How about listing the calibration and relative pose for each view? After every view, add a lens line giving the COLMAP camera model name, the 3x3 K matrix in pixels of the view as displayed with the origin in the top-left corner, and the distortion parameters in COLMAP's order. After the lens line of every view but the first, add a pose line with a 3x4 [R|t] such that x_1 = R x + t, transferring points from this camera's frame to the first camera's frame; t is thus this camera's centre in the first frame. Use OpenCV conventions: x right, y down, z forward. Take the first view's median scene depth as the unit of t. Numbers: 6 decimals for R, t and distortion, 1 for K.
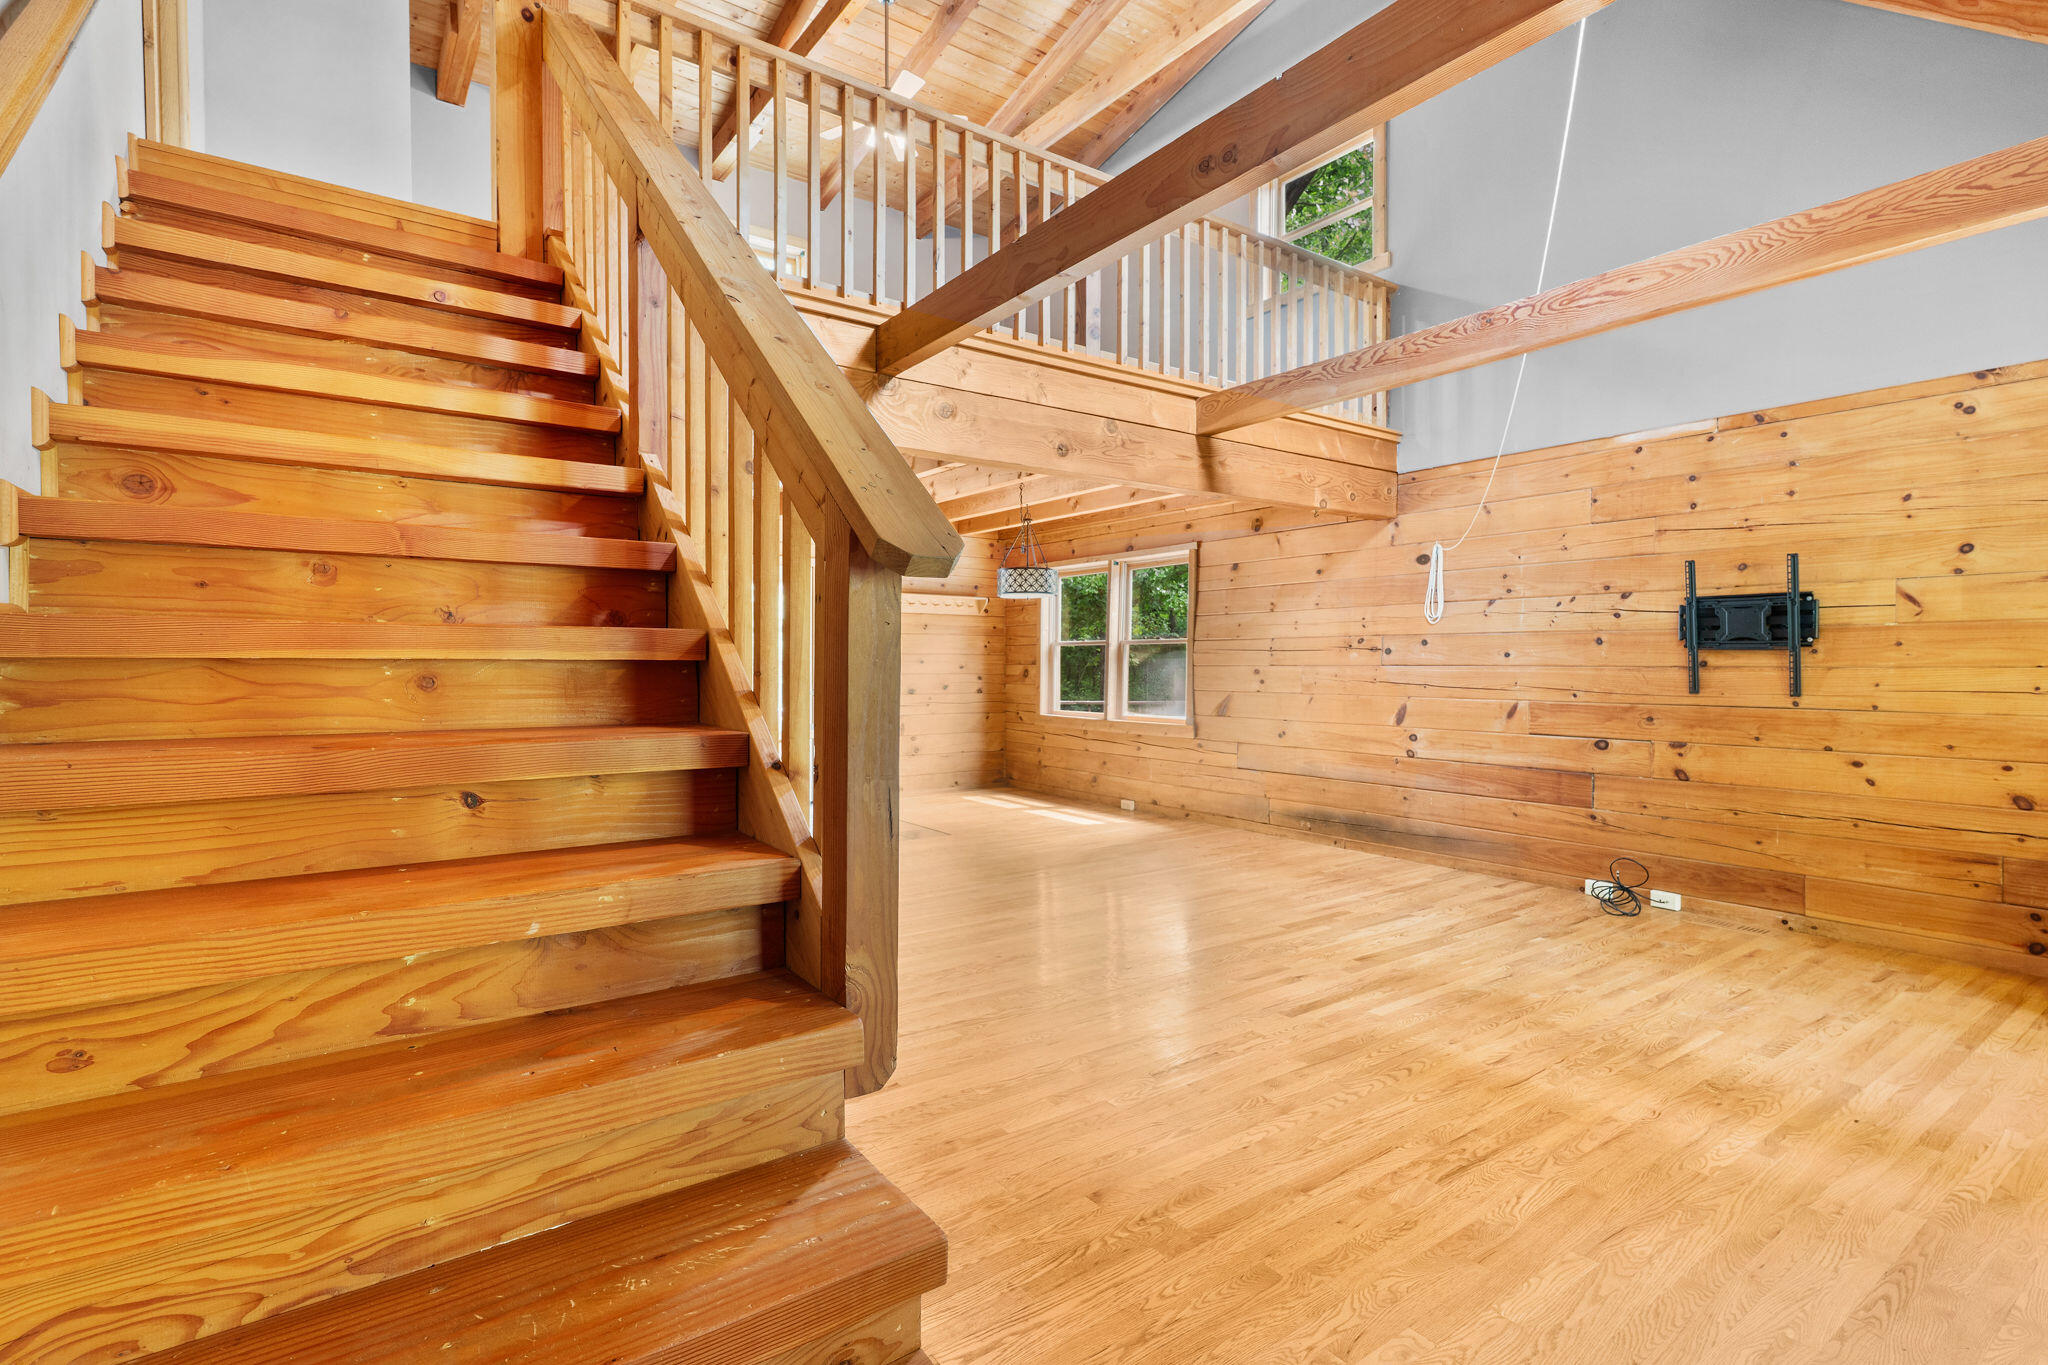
lens RADIAL K [[979.4, 0, 1021.6], [0, 979.4, 678.7], [0, 0, 1]] dist [0.006327, 0.000072]
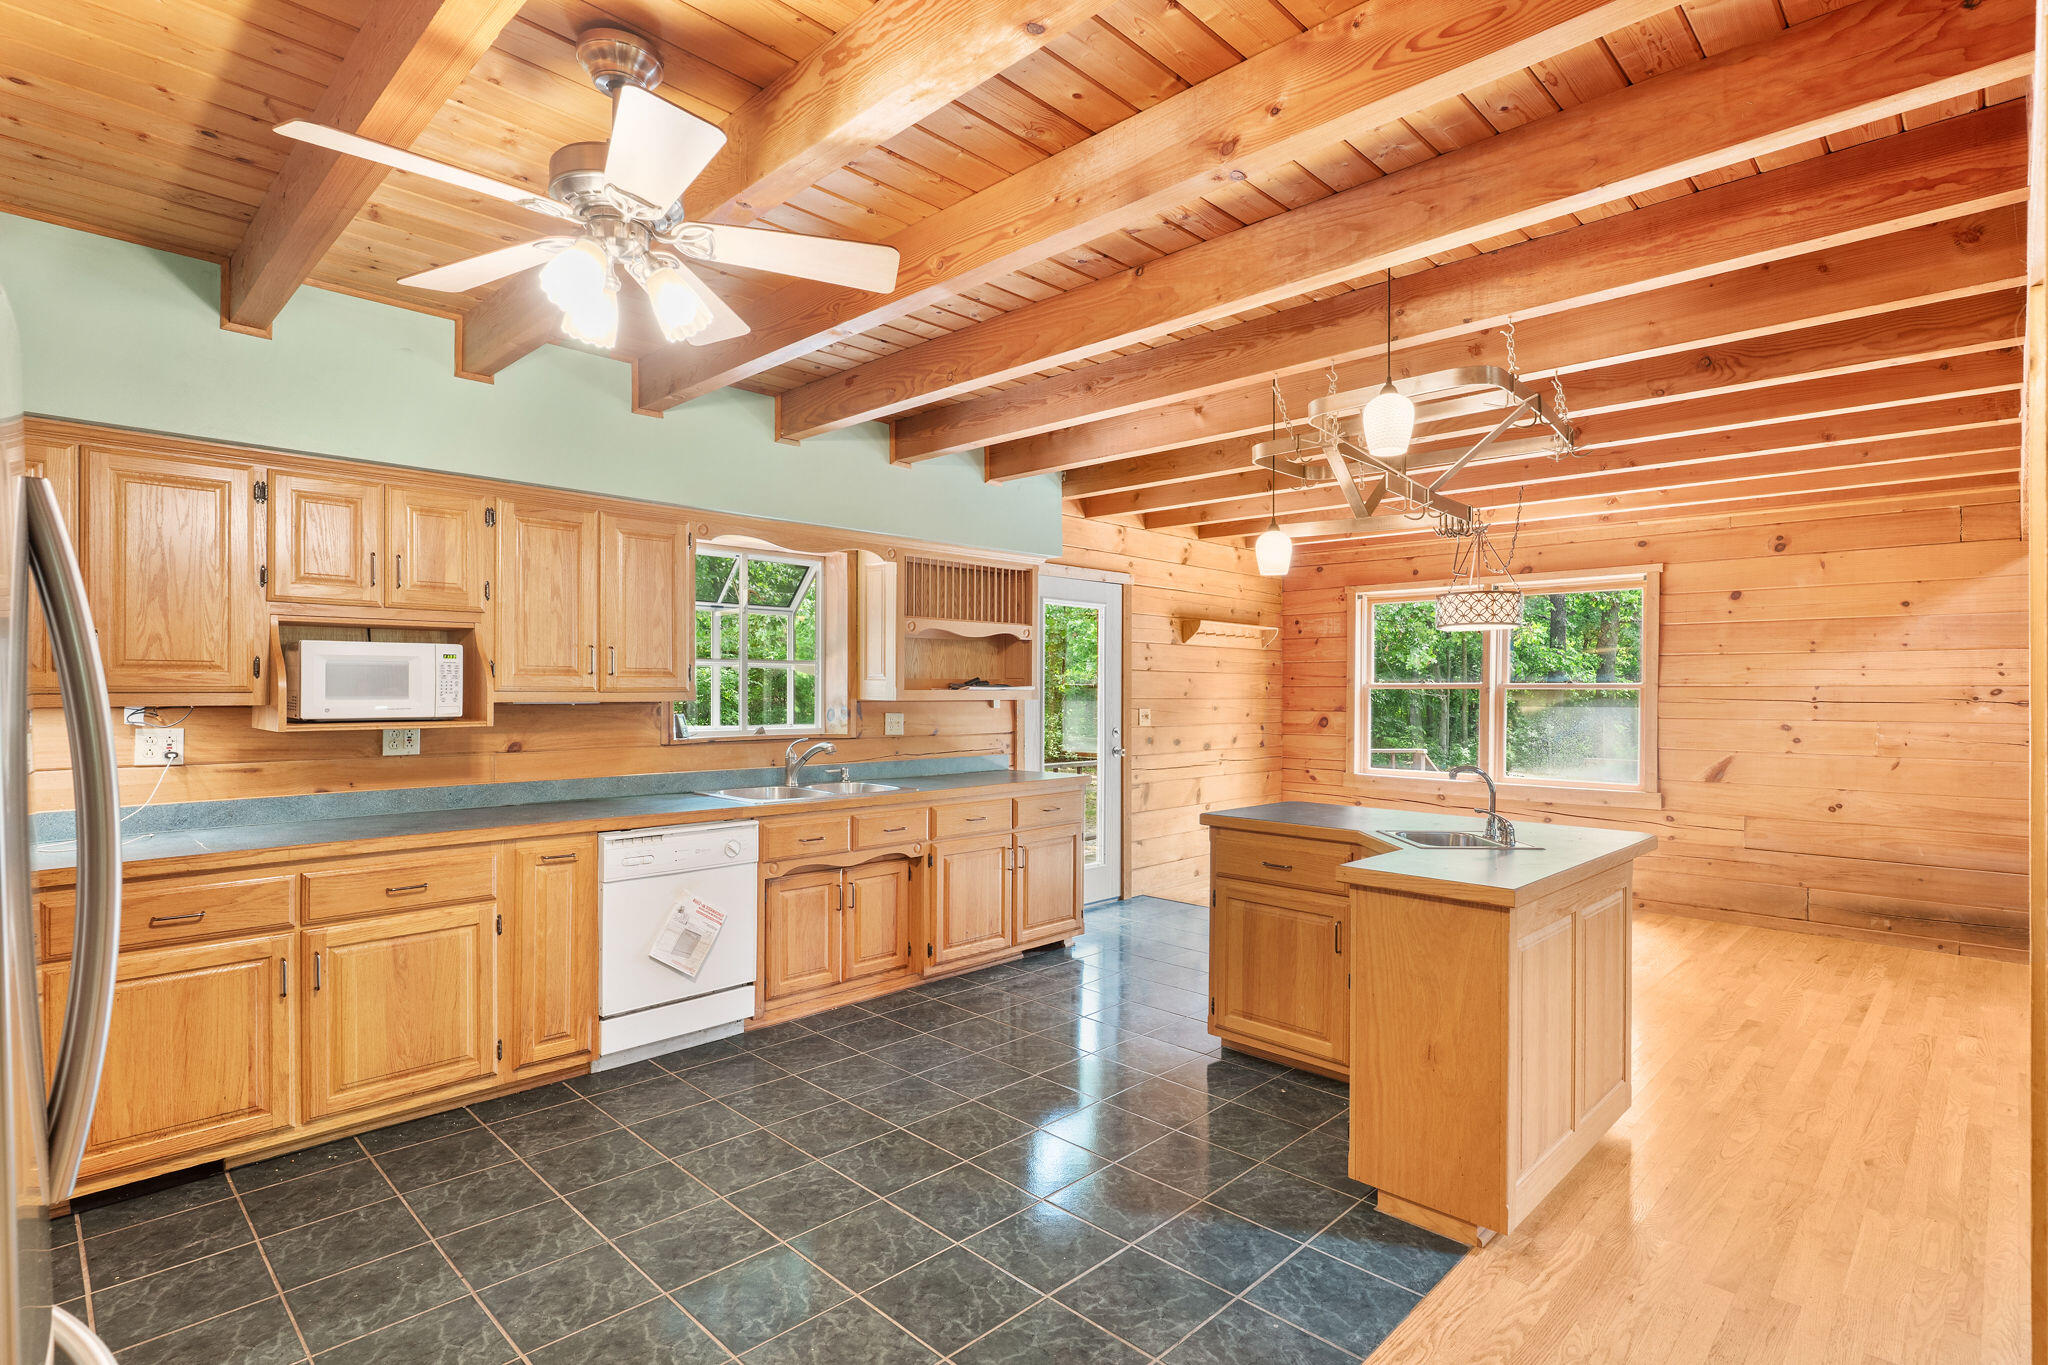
lens RADIAL K [[1017.4, 0, 1023.1], [0, 1017.4, 684.8], [0, 0, 1]] dist [0.001107, 0.000365]
pose [[0.984780, 0.002288, 0.173793, -0.498159], [0.001216, 0.999798, -0.020053, -0.025505], [-0.173803, 0.019959, 0.984578, 0.285412]]
